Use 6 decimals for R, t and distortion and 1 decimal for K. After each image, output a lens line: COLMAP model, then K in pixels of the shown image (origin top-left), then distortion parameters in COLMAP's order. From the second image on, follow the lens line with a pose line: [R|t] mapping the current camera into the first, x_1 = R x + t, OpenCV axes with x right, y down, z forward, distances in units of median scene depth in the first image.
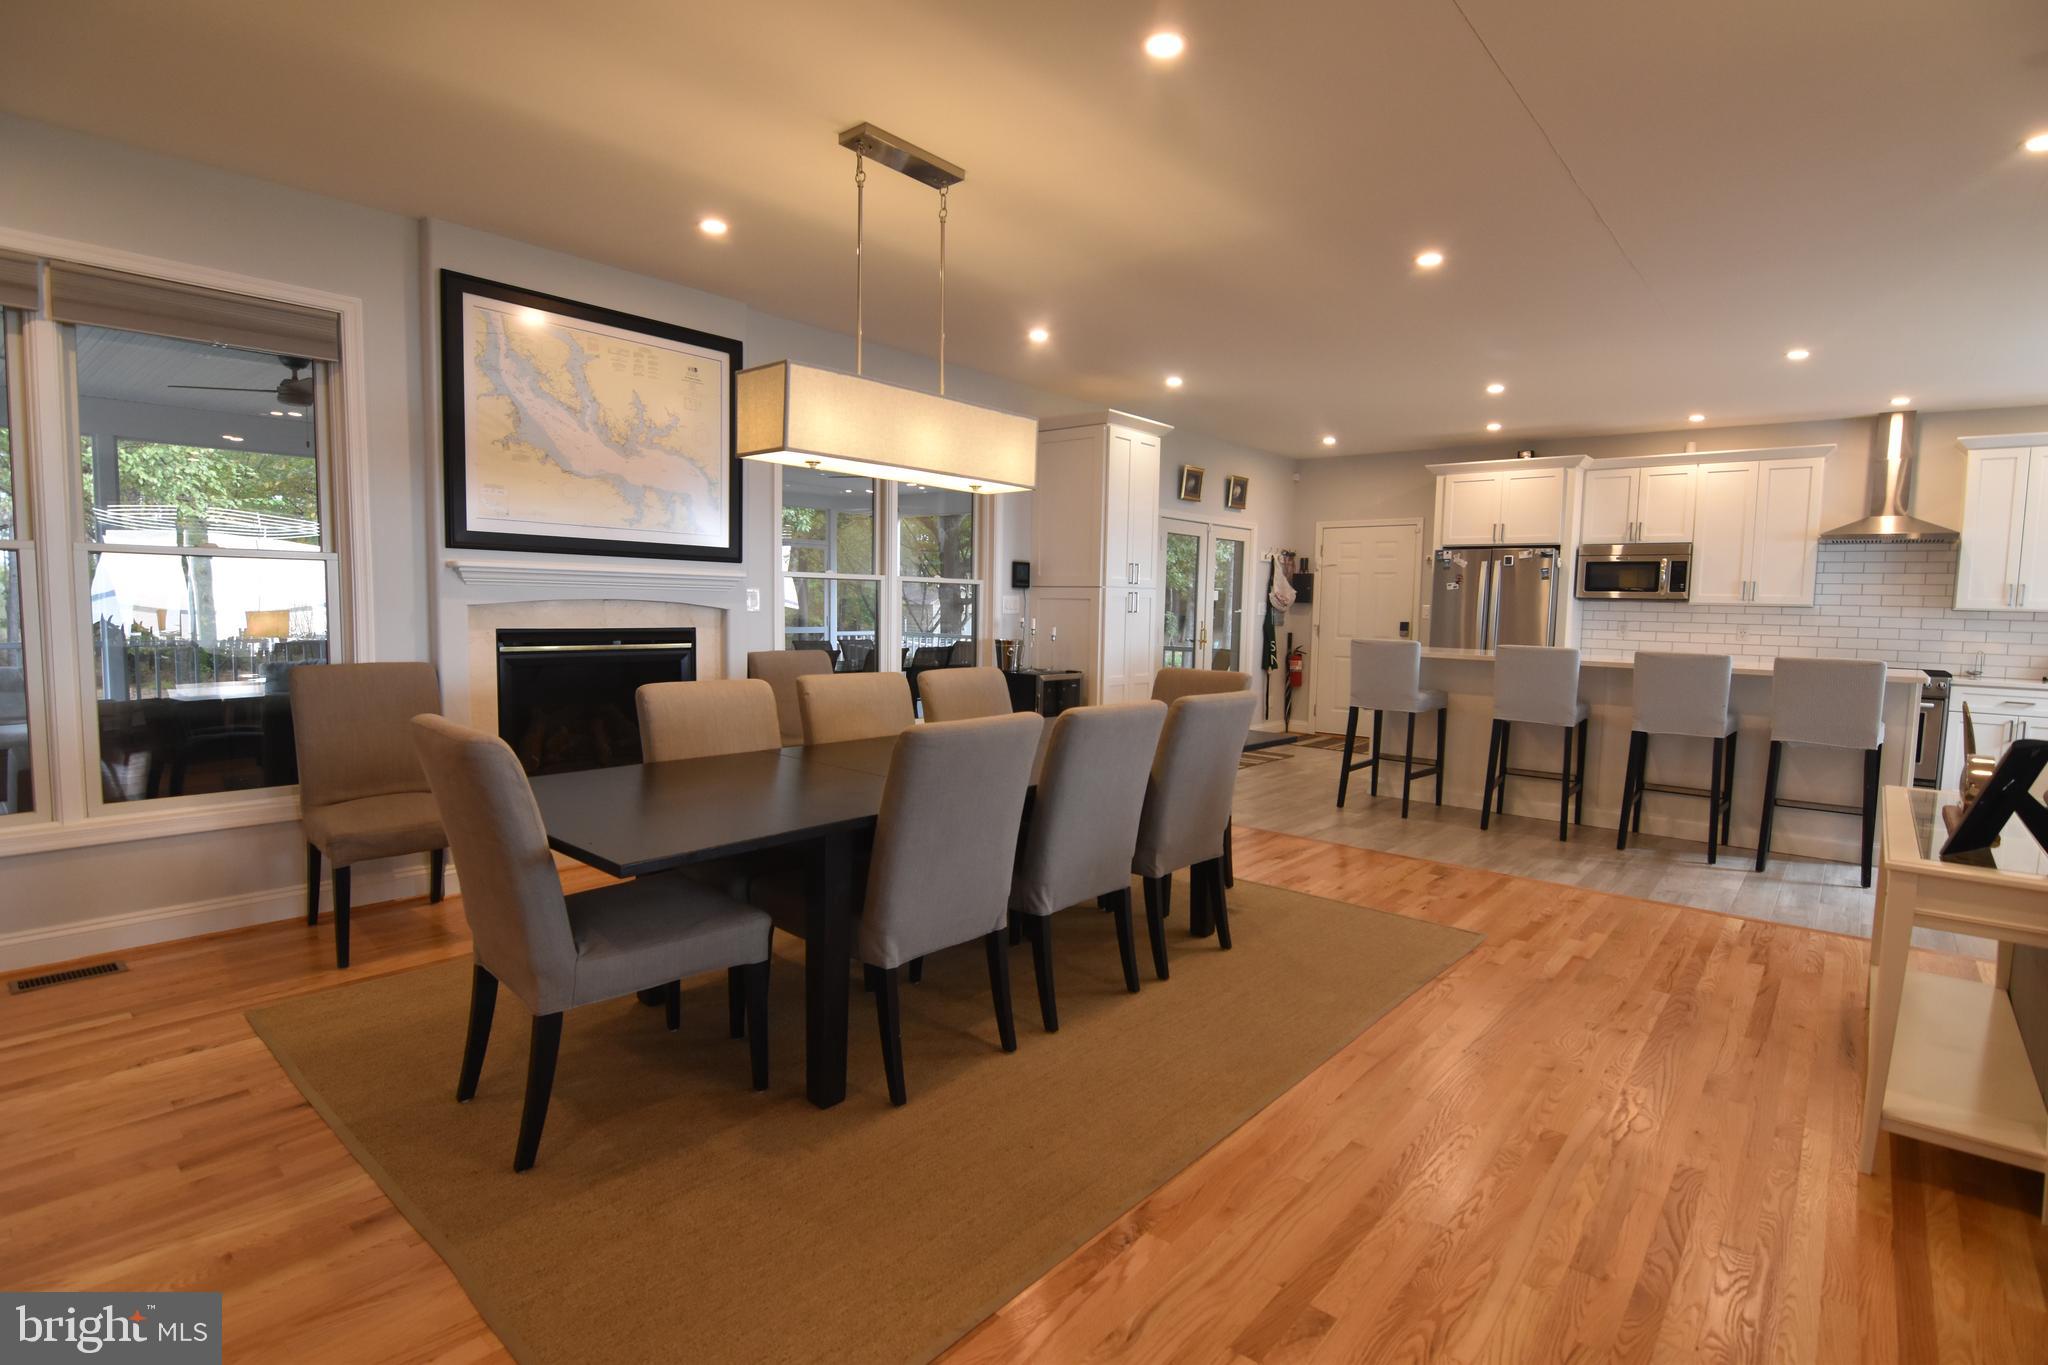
lens RADIAL K [[996.2, 0, 1023.5], [0, 996.2, 684.0], [0, 0, 1]] dist [-0.008238, -0.007835]
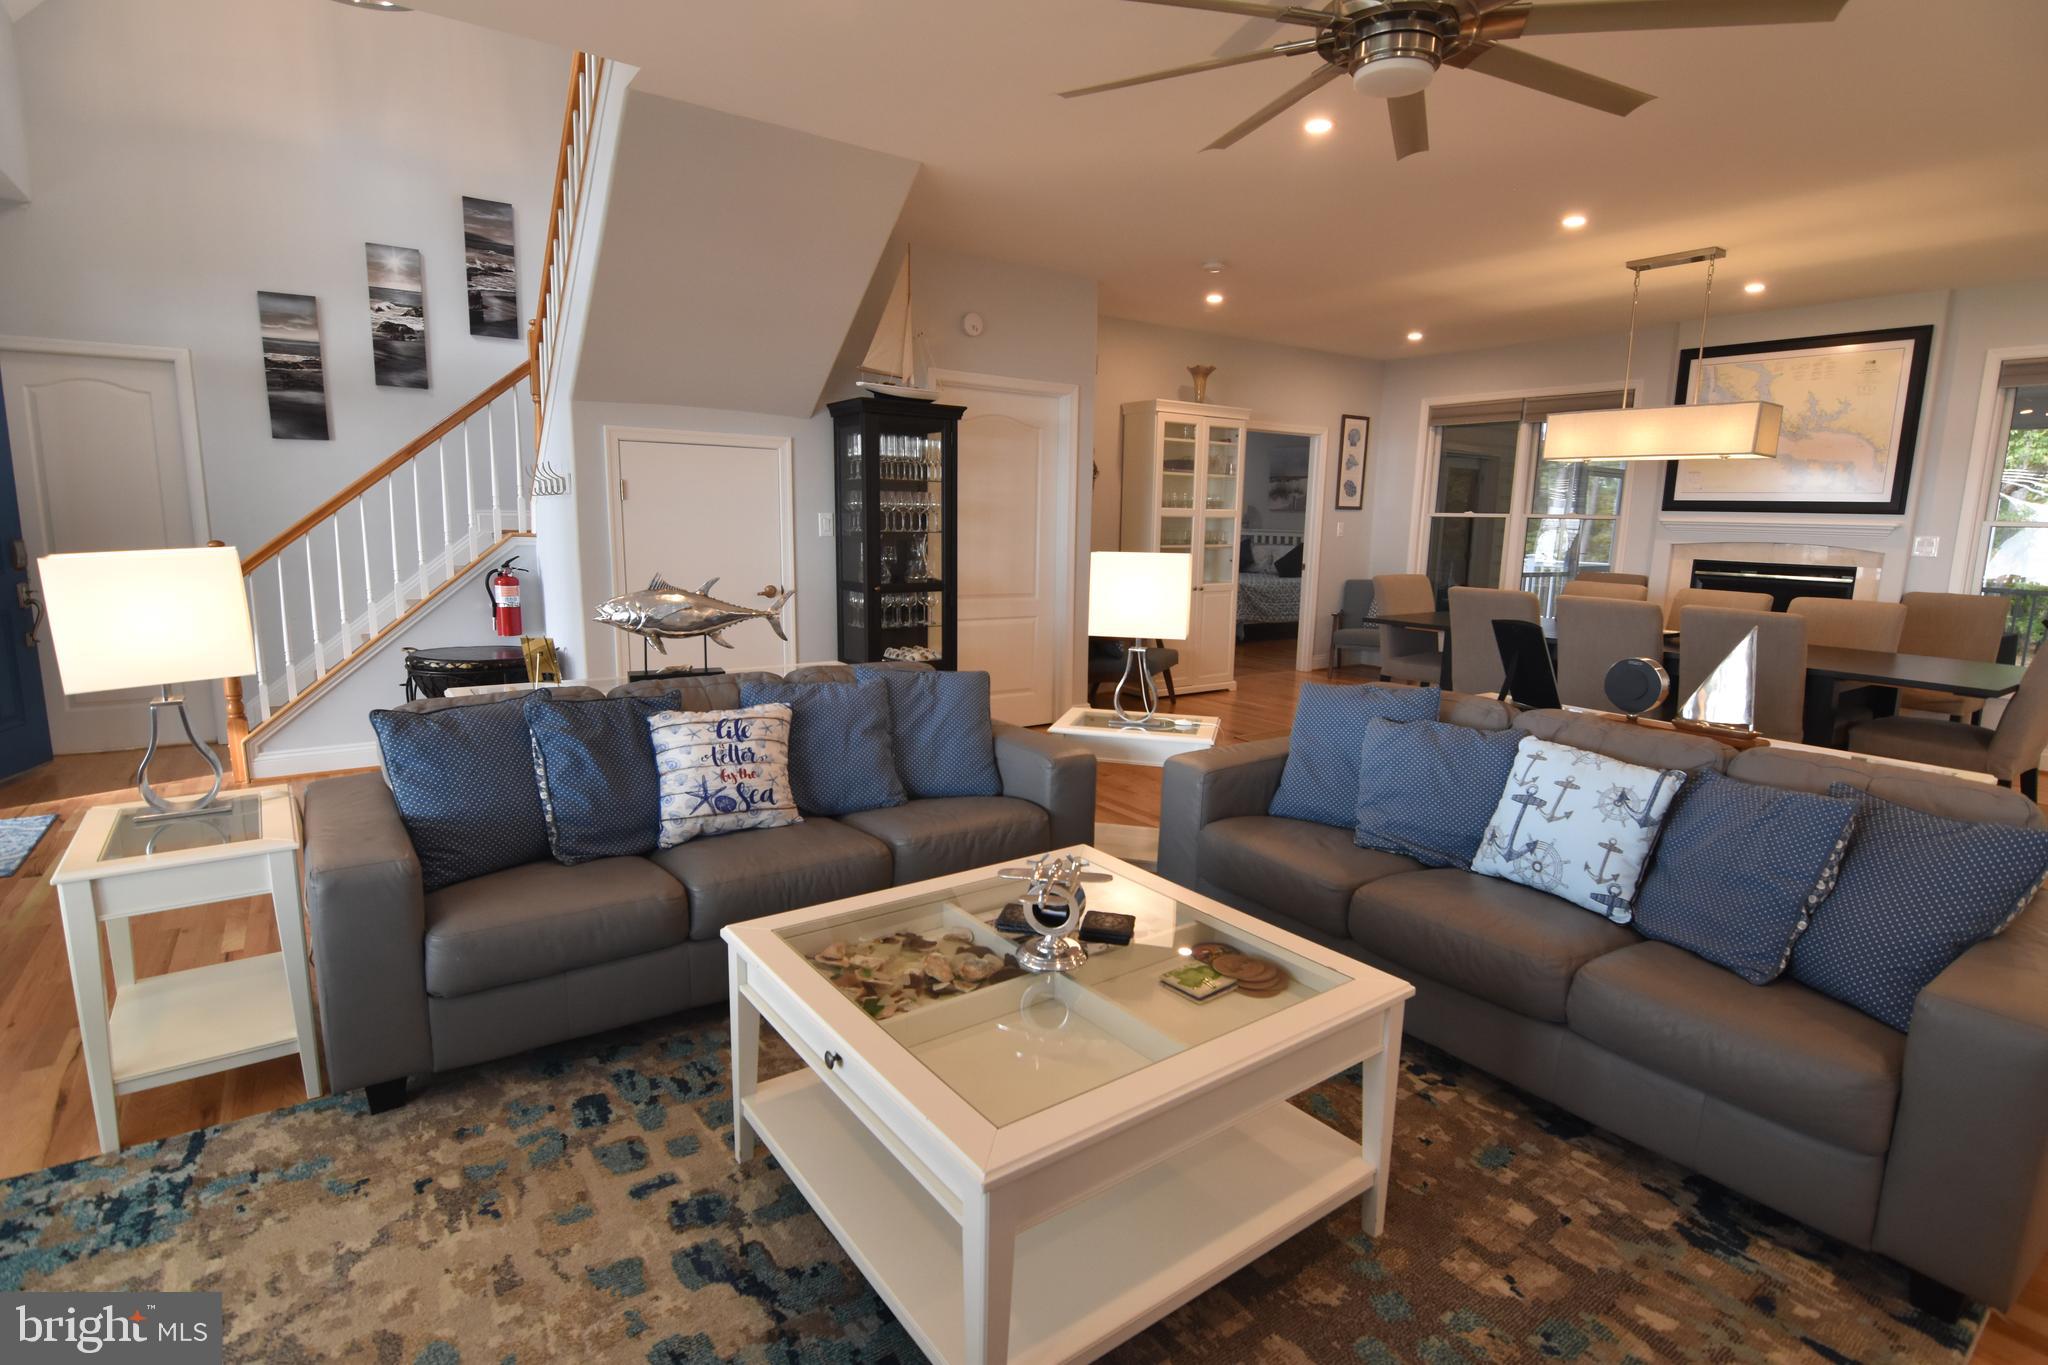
lens RADIAL K [[996.2, 0, 1038.3], [0, 996.2, 688.5], [0, 0, 1]] dist [-0.008238, -0.007835]
pose [[-0.233968, 0.134759, -0.962860, 0.781810], [-0.110556, 0.980236, 0.164056, 0.002830], [0.965938, 0.144833, -0.214446, 0.197586]]
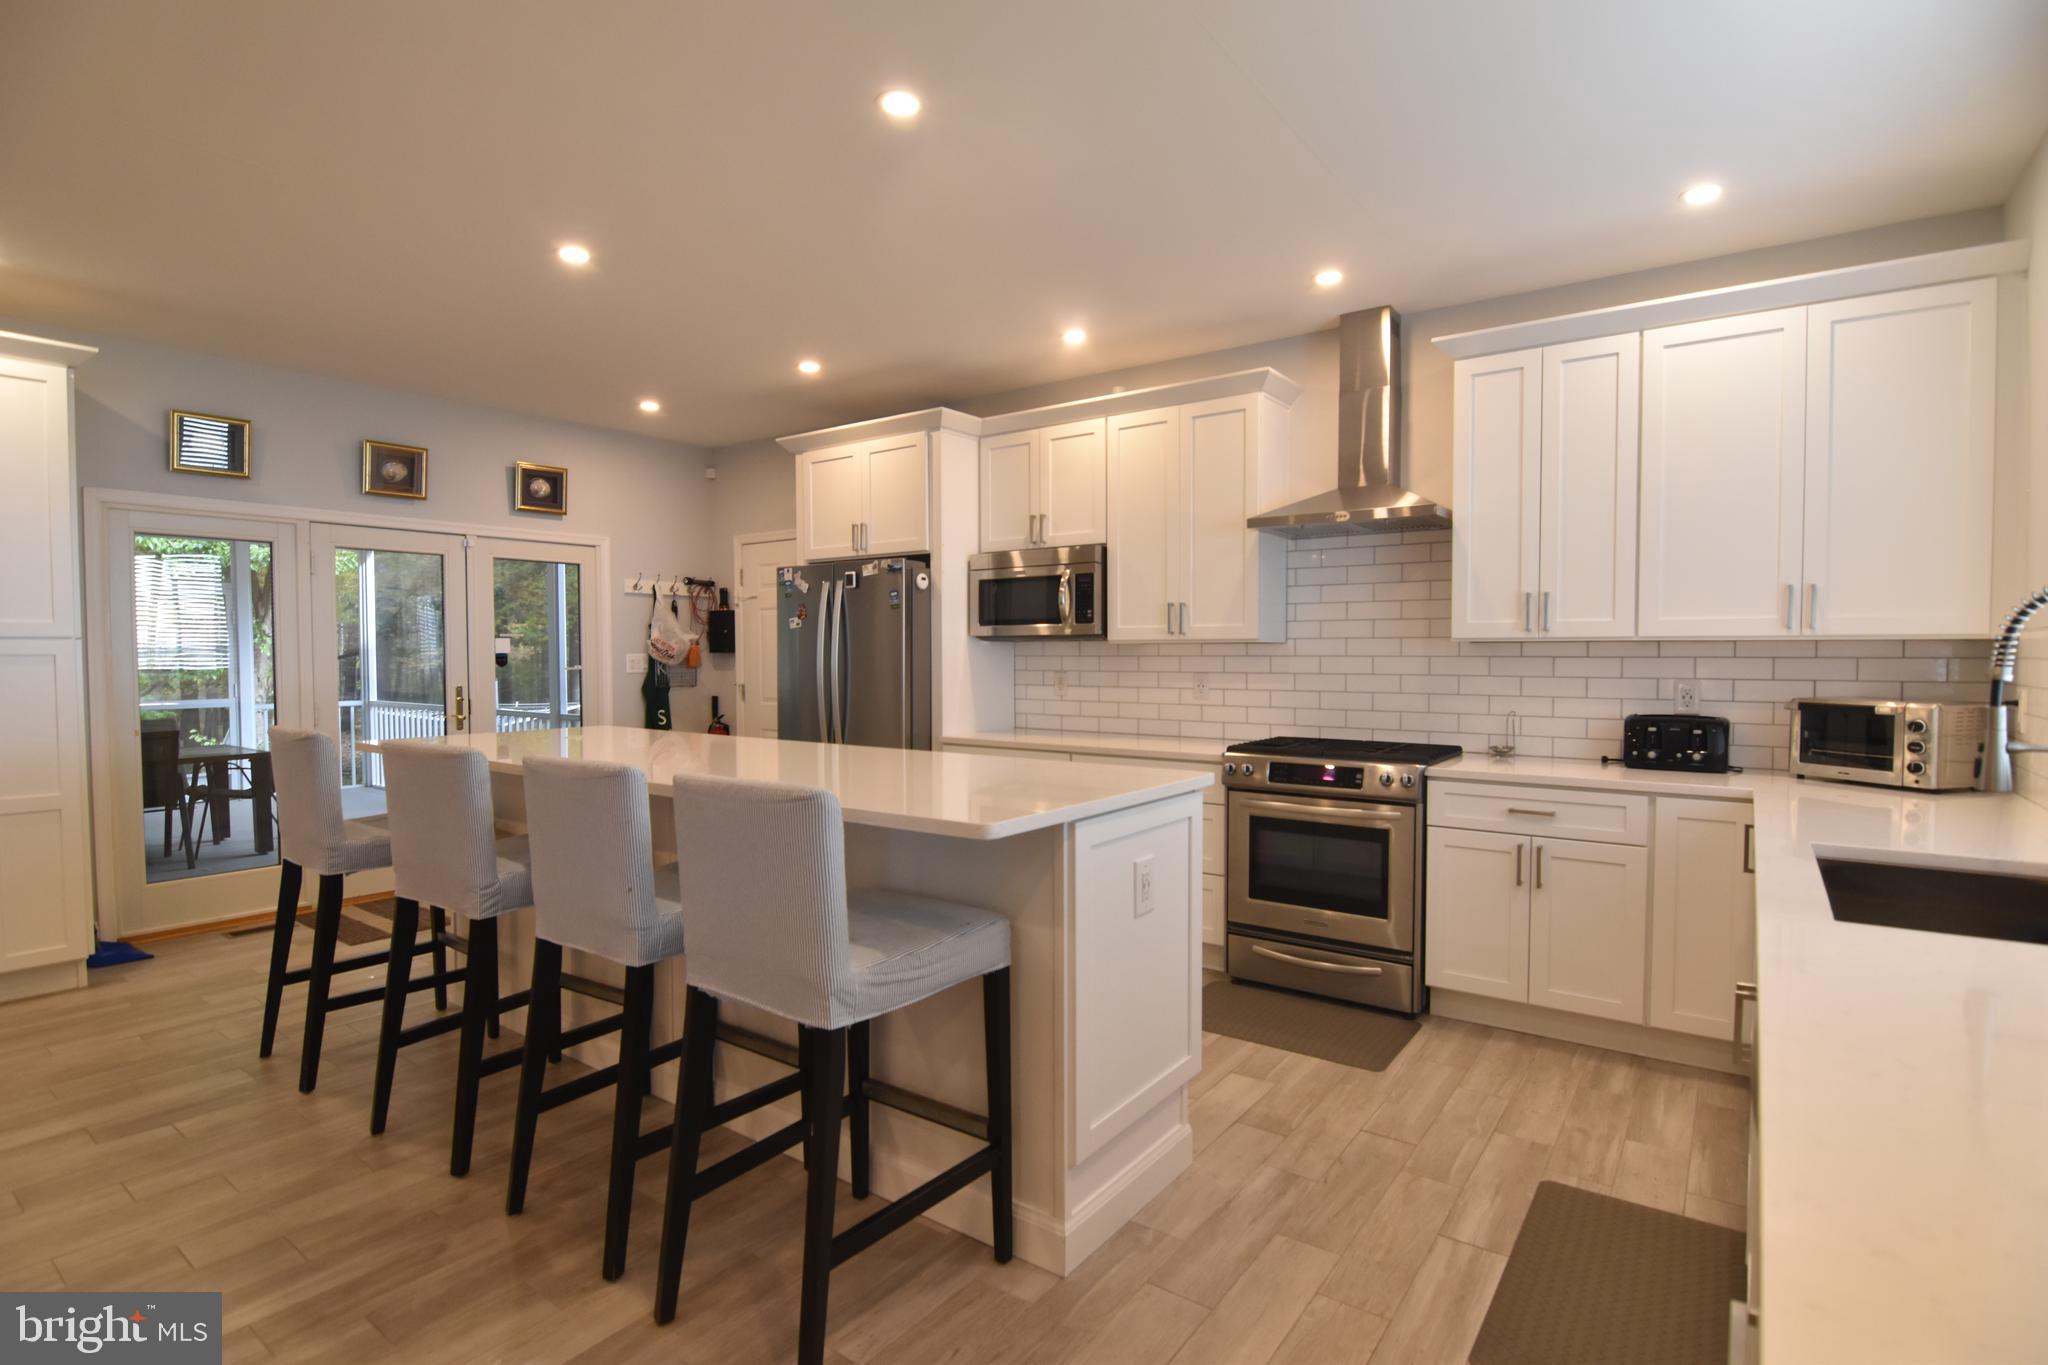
lens RADIAL K [[996.2, 0, 1015.9], [0, 996.2, 691.7], [0, 0, 1]] dist [-0.008238, -0.007835]
pose [[0.996869, -0.026622, 0.074459, 0.592756], [0.029686, 0.998744, -0.040360, -0.027940], [-0.073291, 0.042444, 0.996407, 0.405178]]
